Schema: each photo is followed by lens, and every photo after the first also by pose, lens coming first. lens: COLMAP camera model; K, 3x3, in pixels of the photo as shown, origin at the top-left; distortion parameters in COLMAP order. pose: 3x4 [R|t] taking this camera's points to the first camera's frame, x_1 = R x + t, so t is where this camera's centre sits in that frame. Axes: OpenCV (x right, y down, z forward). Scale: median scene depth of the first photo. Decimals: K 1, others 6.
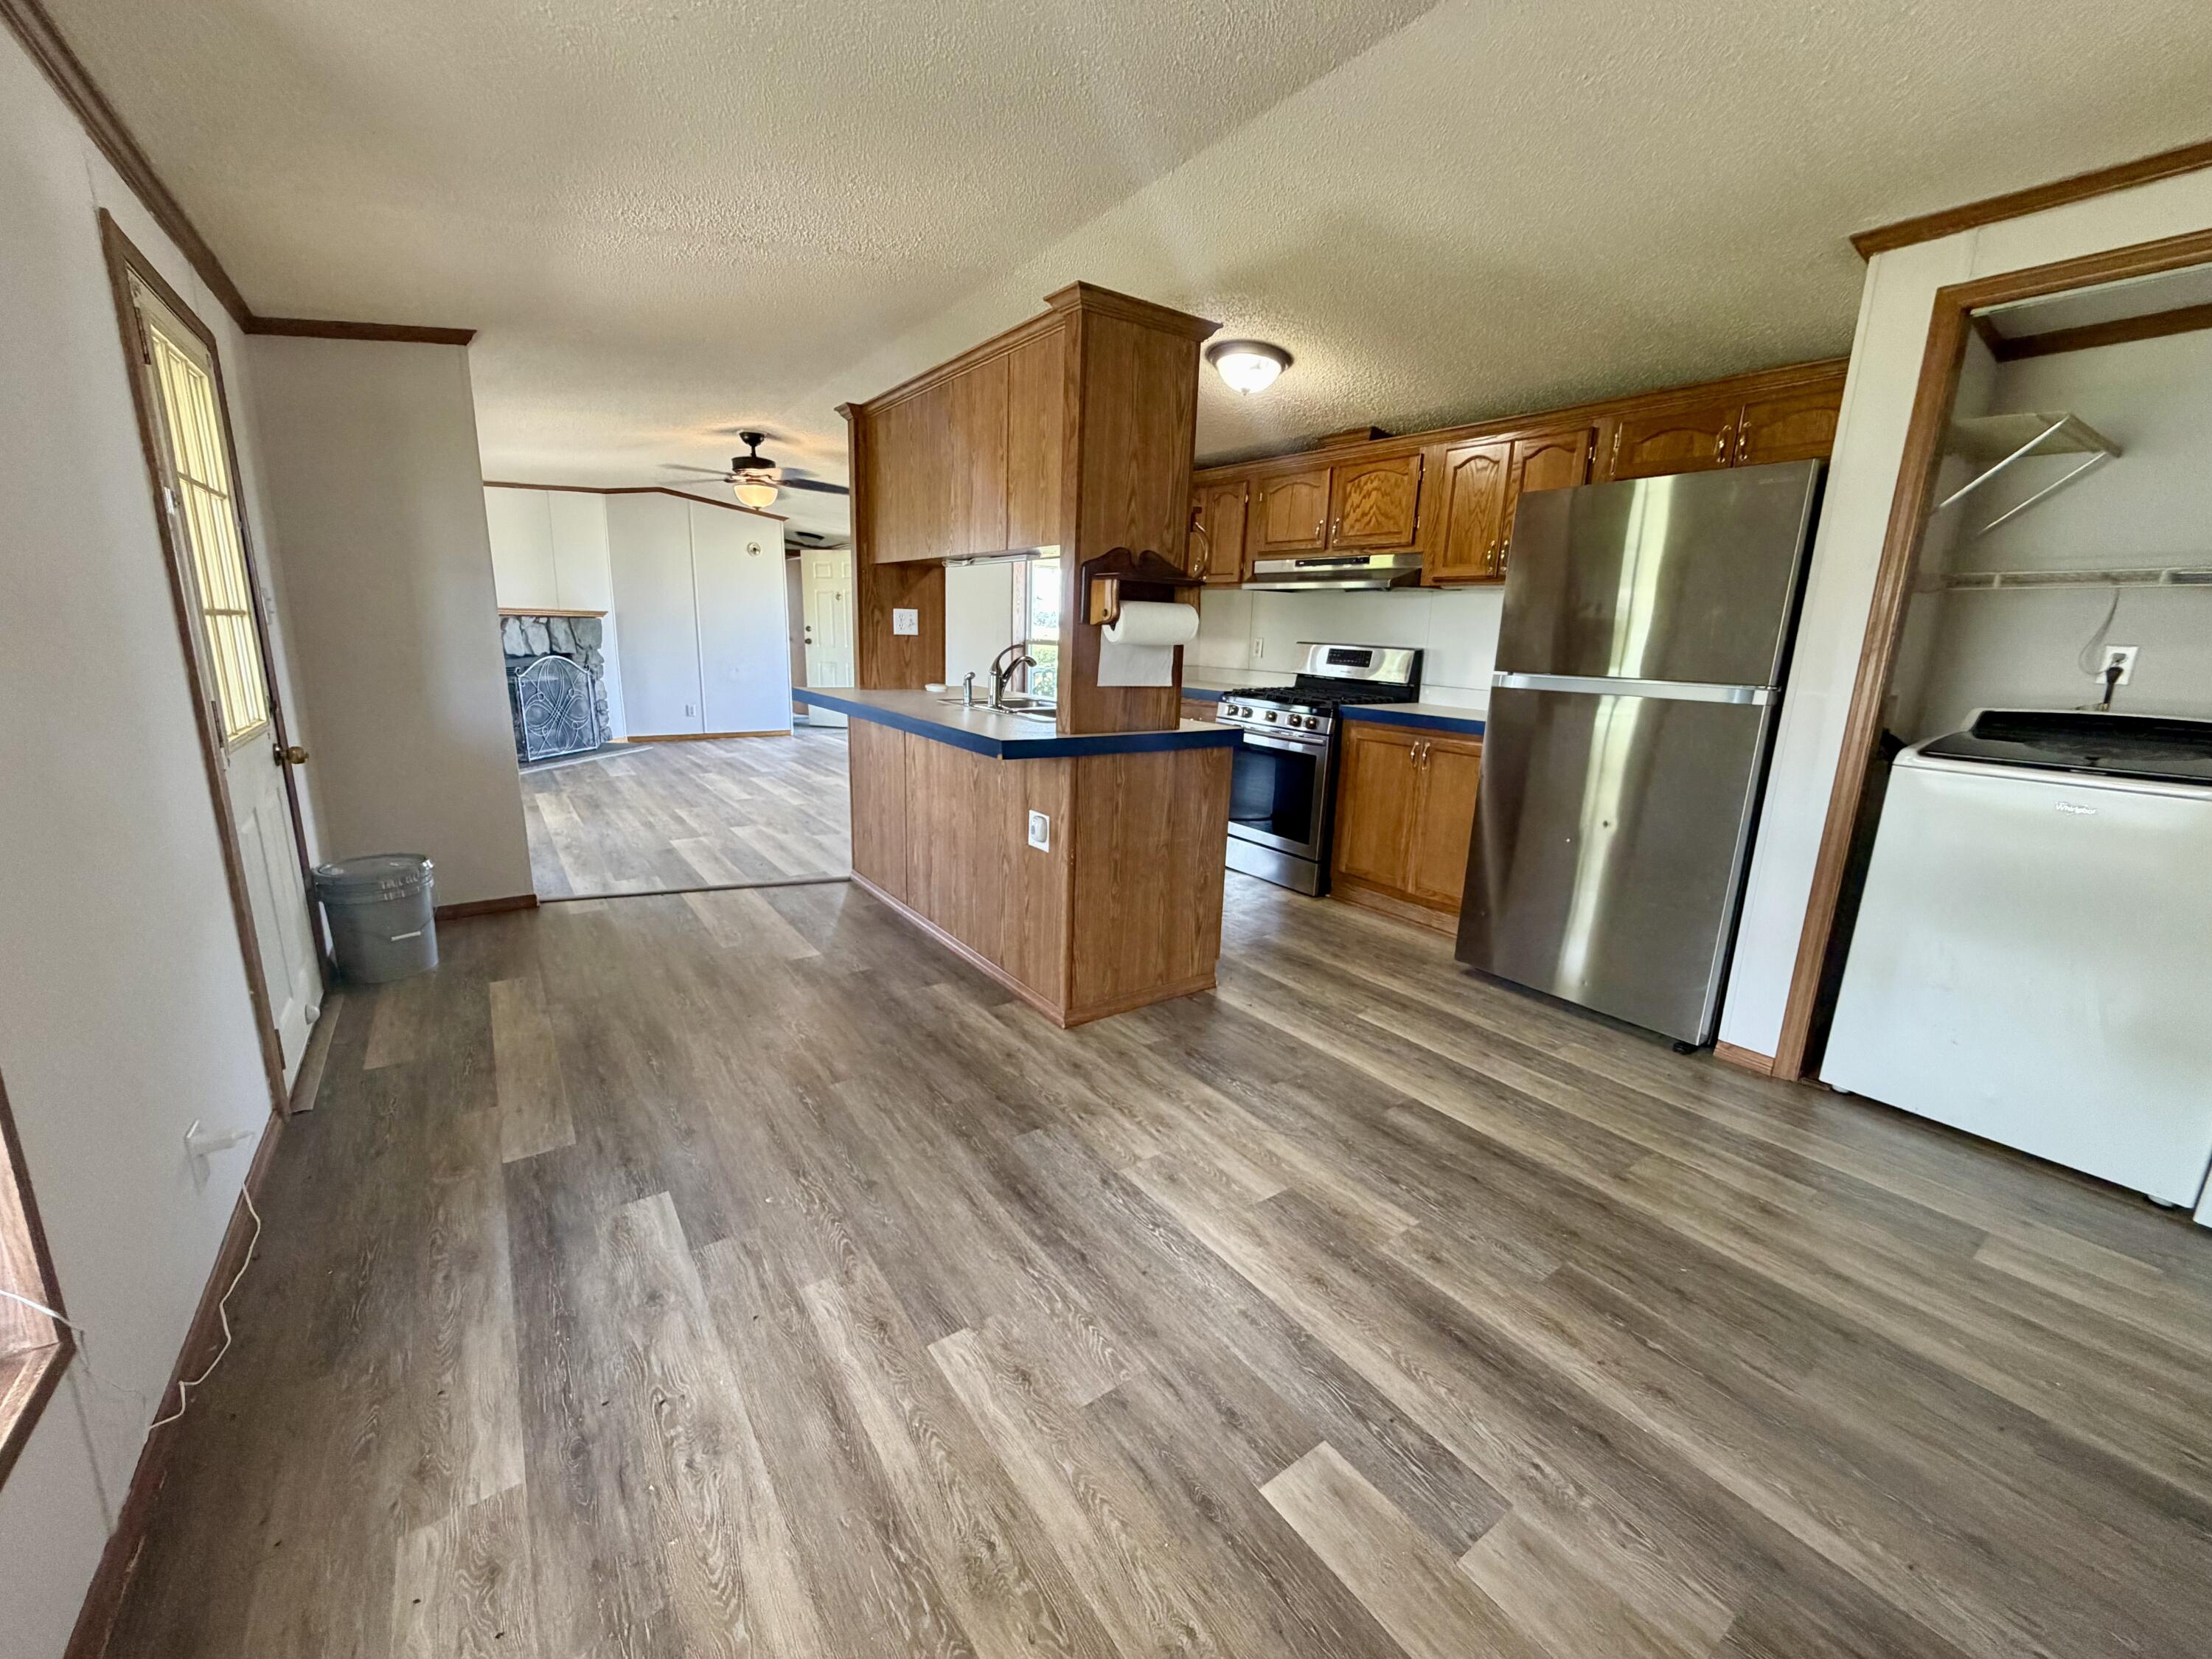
lens RADIAL K [[887.2, 0, 1096.0], [0, 887.2, 821.0], [0, 0, 1]] dist [0.000453, 0.000241]
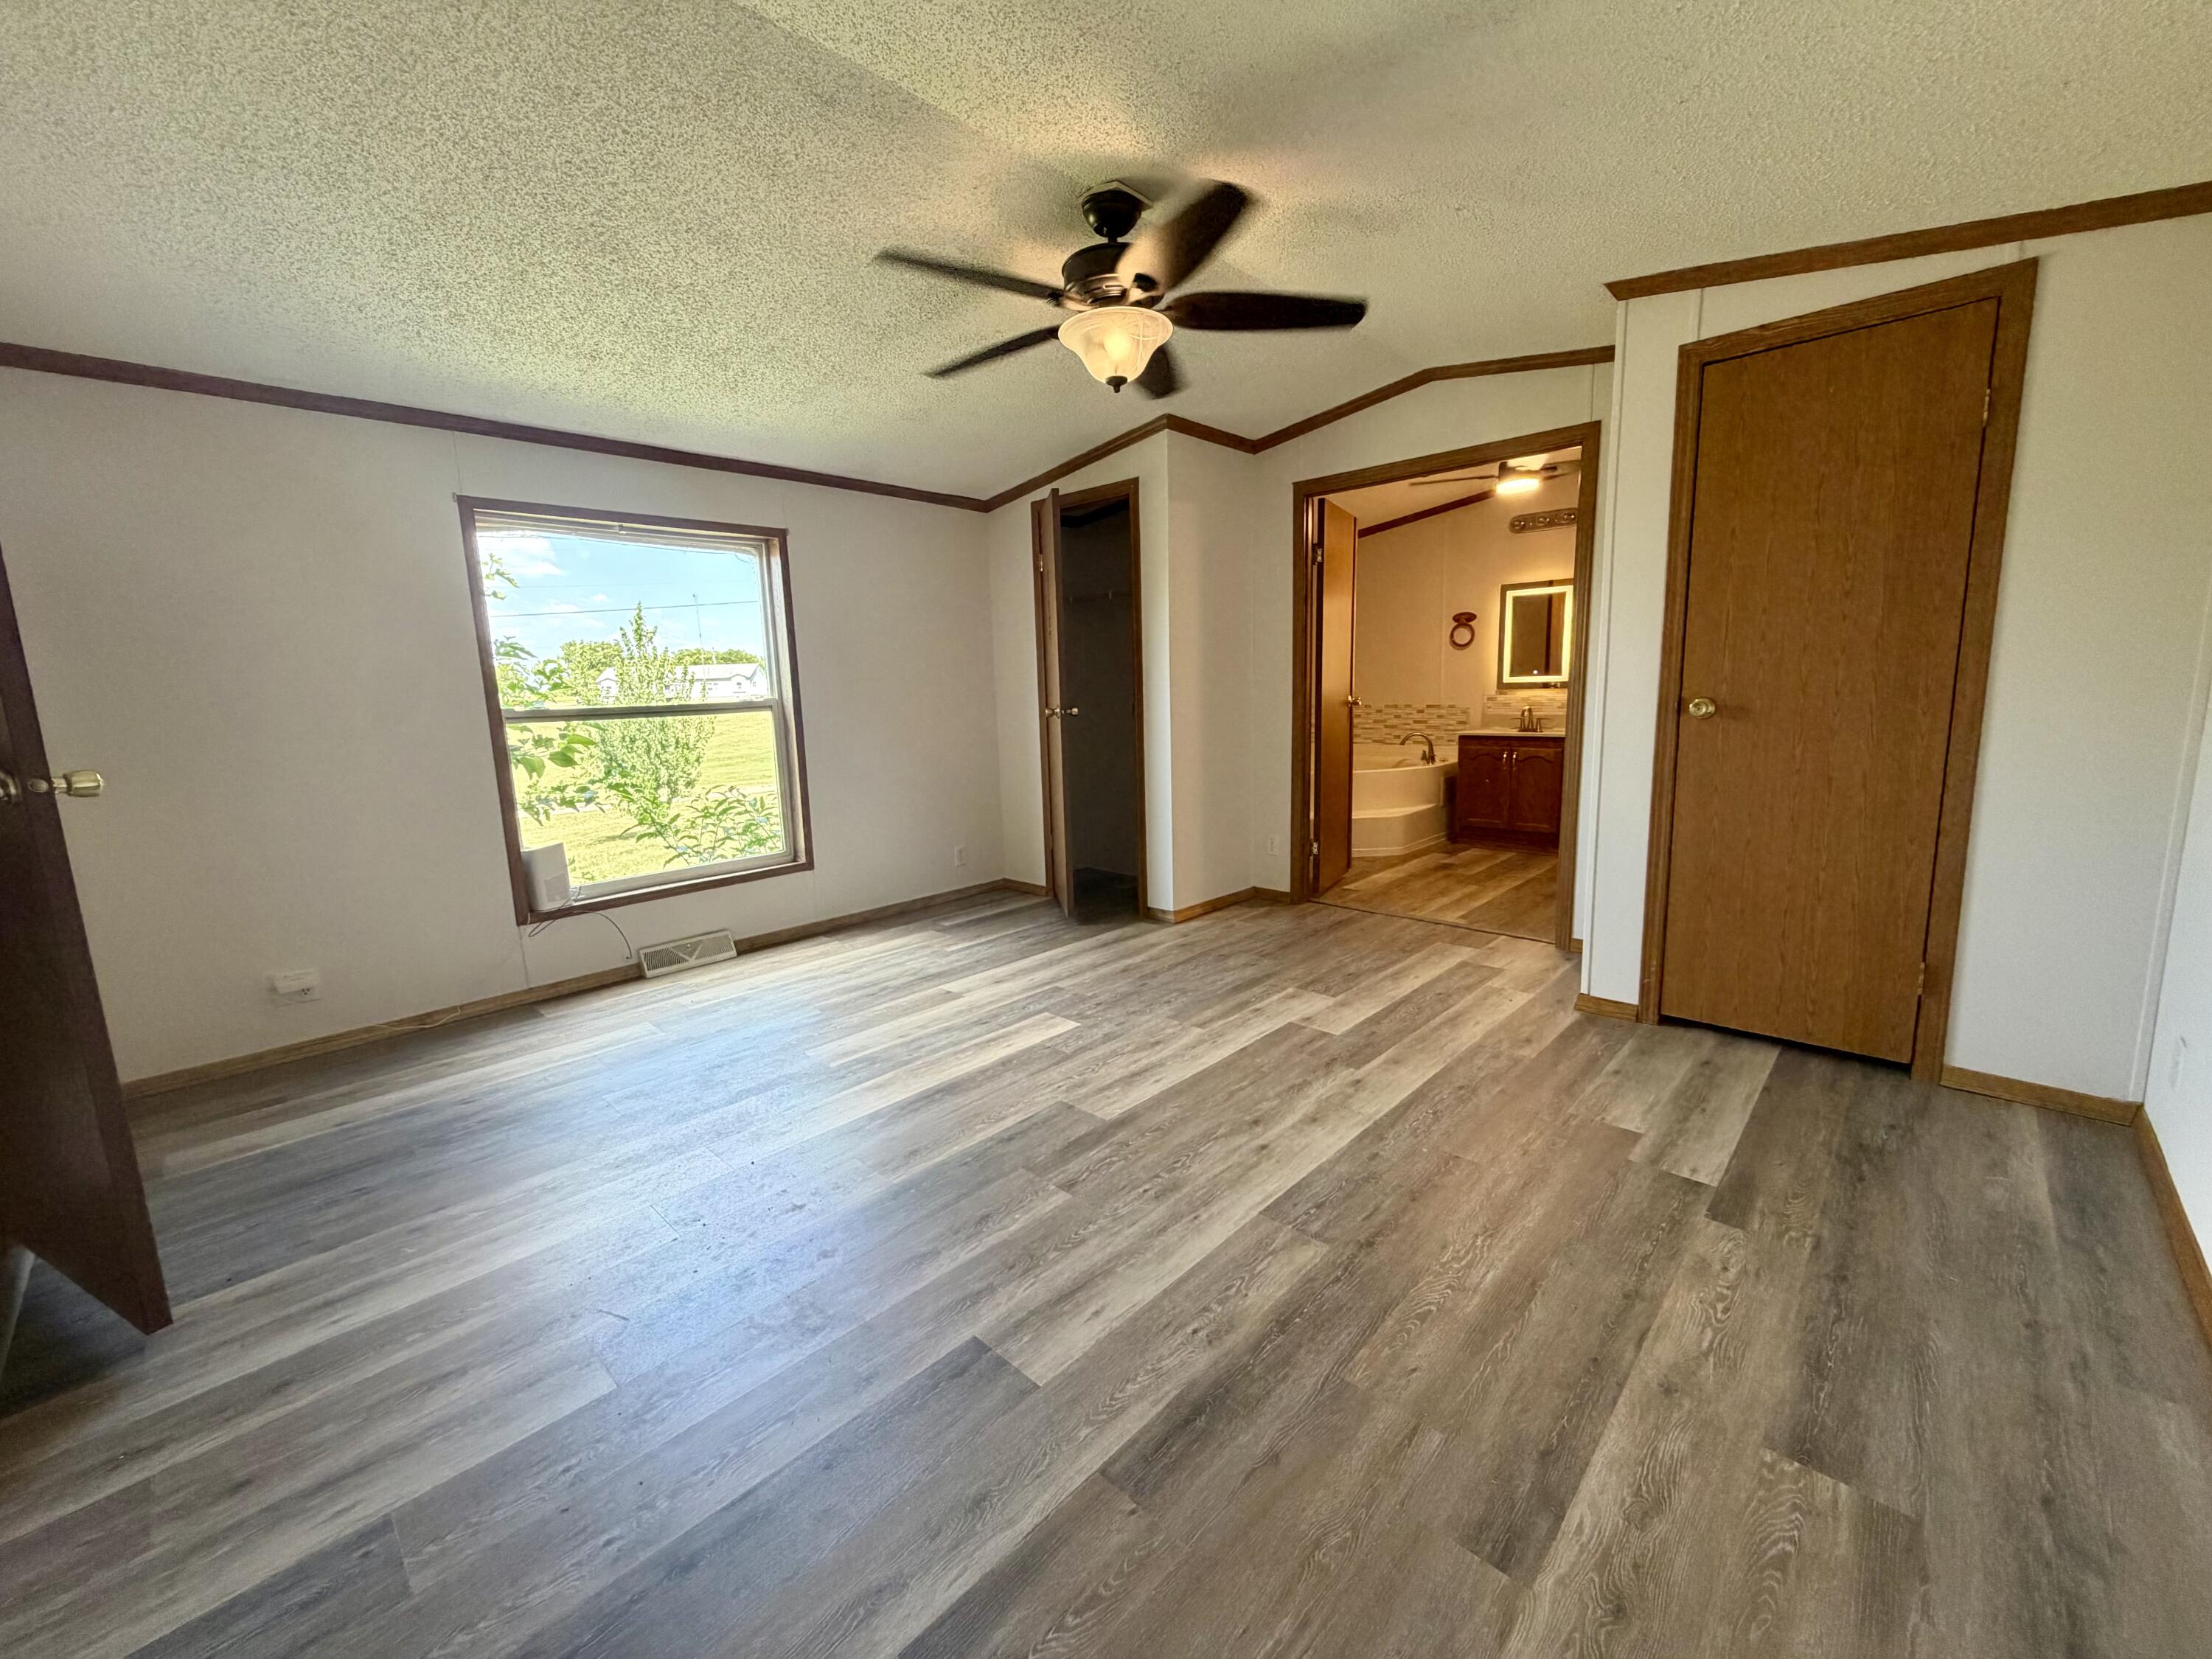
lens RADIAL K [[887.2, 0, 1093.2], [0, 887.2, 820.7], [0, 0, 1]] dist [0.000453, 0.000241]
pose [[0.979099, -0.083099, 0.185635, -2.103680], [0.092818, 0.994698, -0.044282, 0.331740], [-0.180971, 0.060587, 0.981620, 0.125520]]
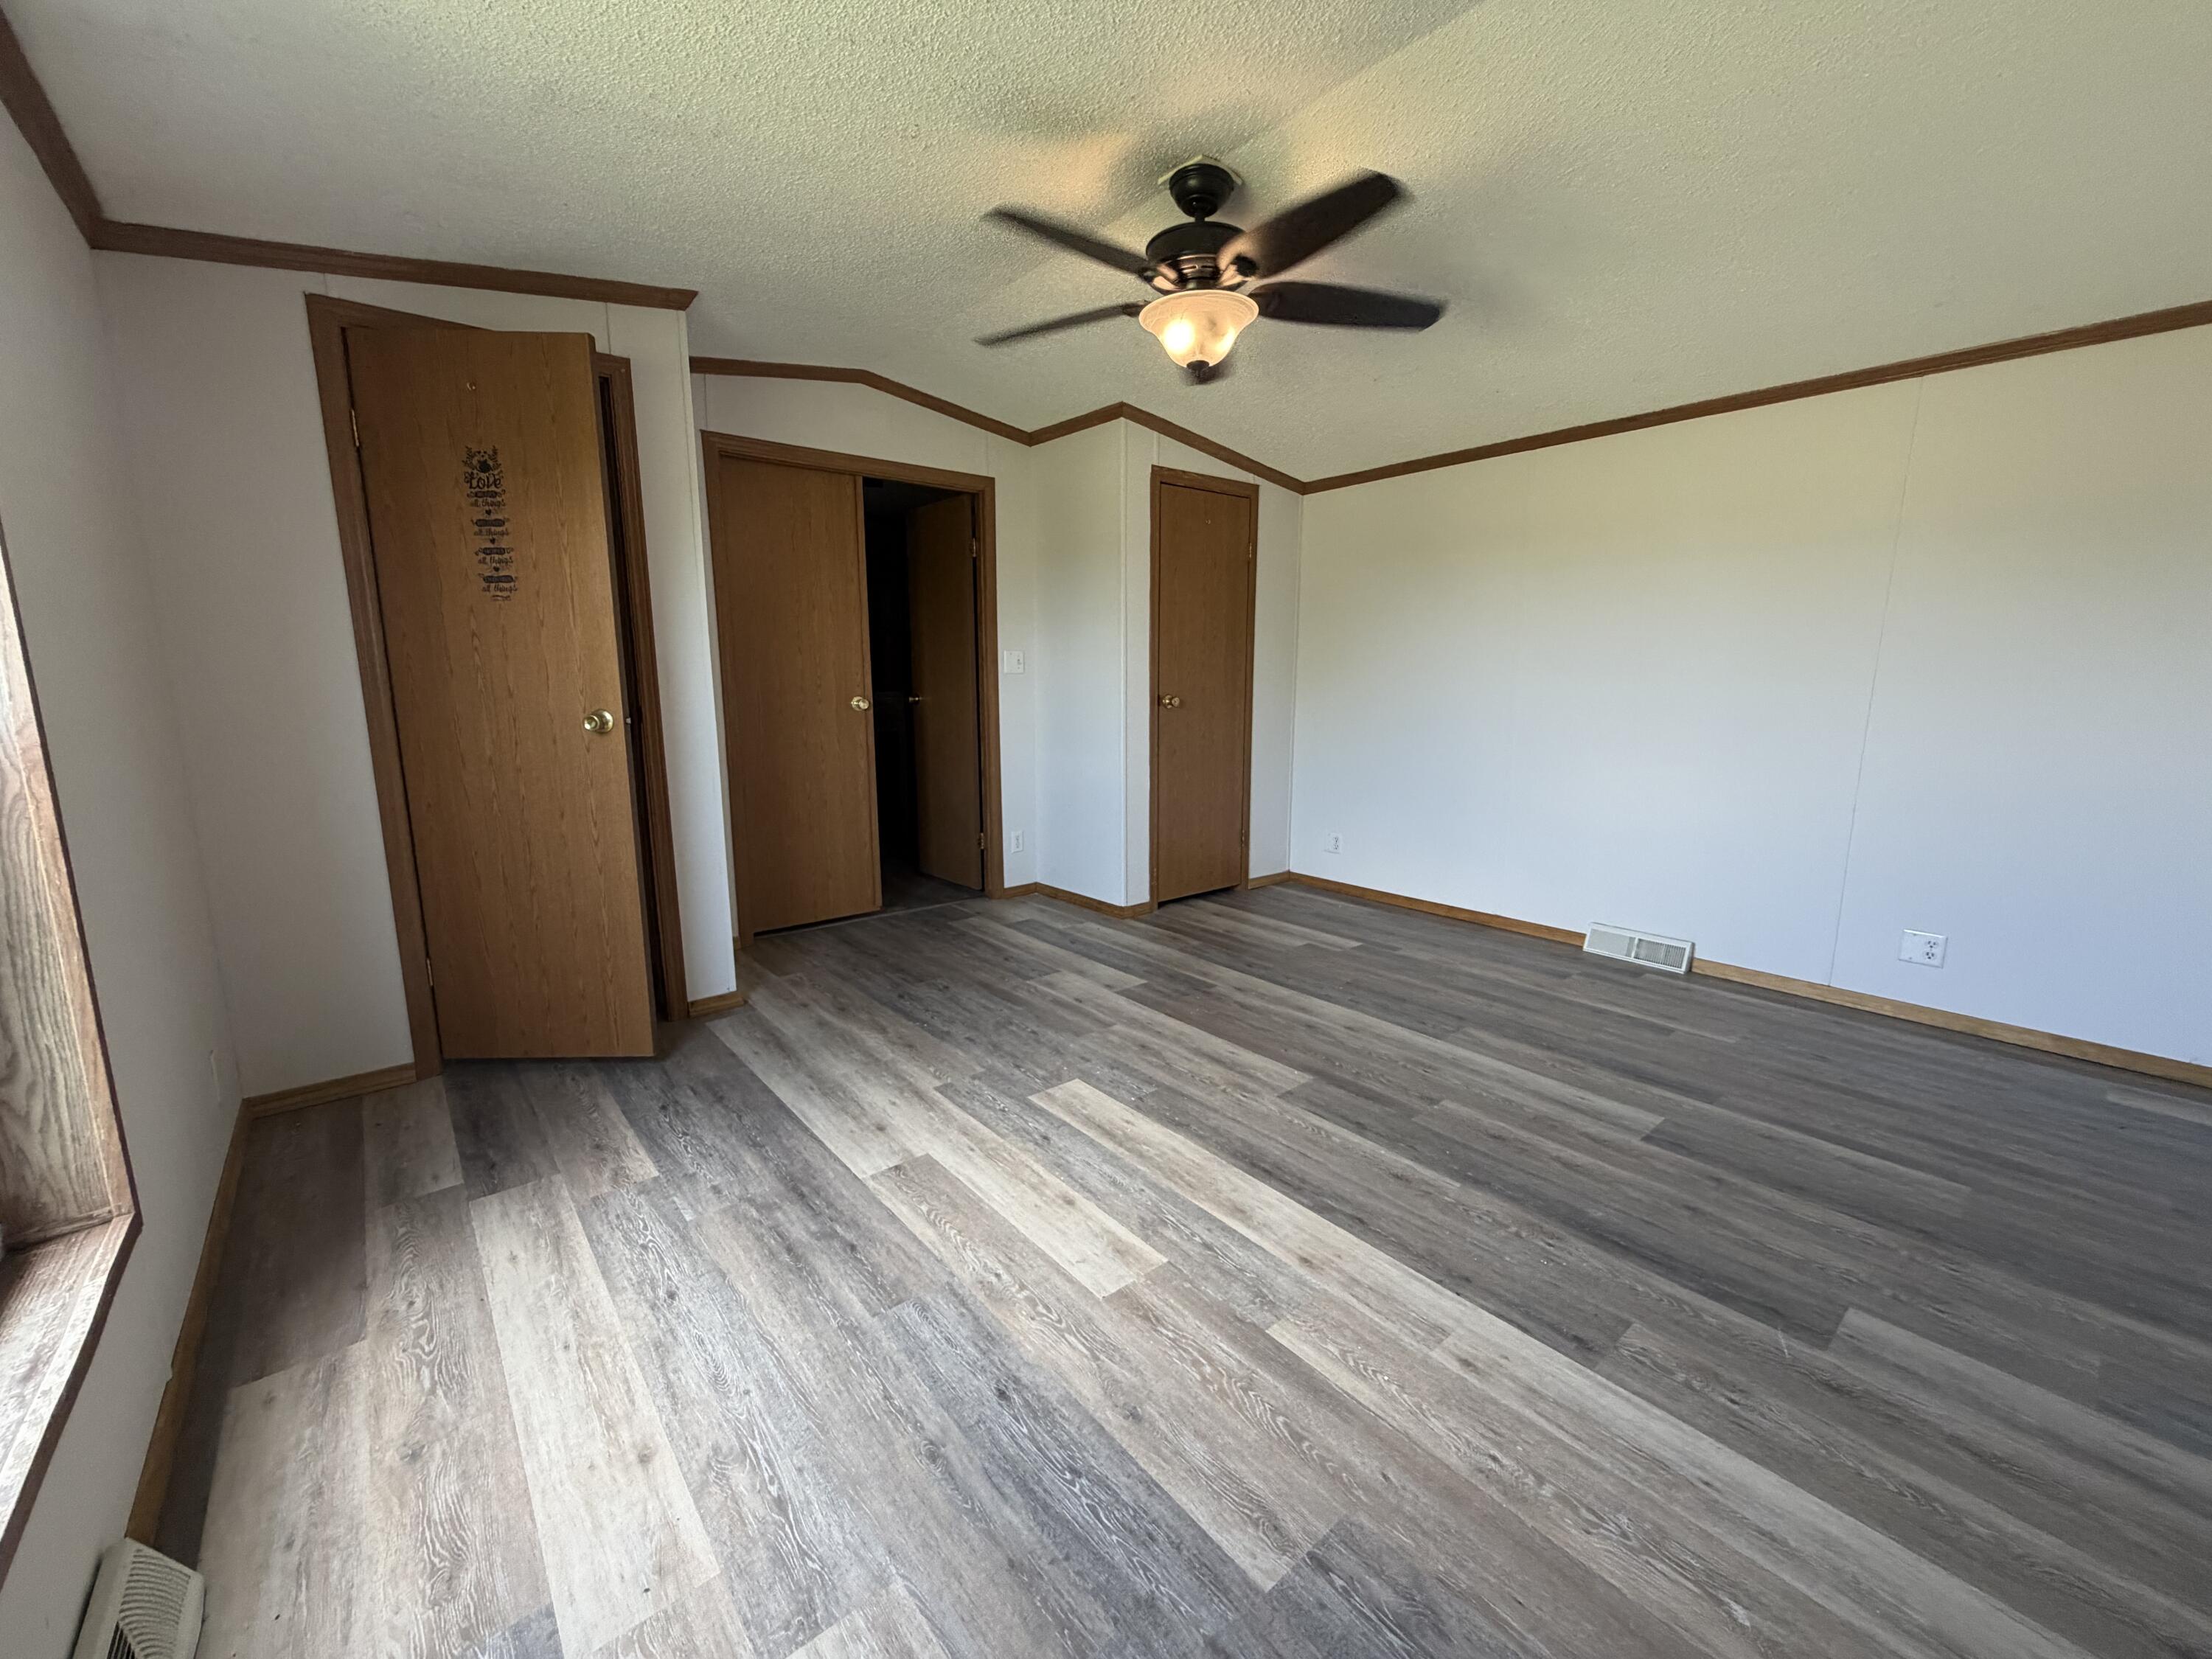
lens RADIAL K [[887.2, 0, 1098.3], [0, 887.2, 827.5], [0, 0, 1]] dist [0.000453, 0.000241]
pose [[-0.087929, -0.196153, 0.976623, -2.824529], [0.199166, 0.957162, 0.210175, 0.078371], [-0.976013, 0.212991, -0.045095, 1.234146]]
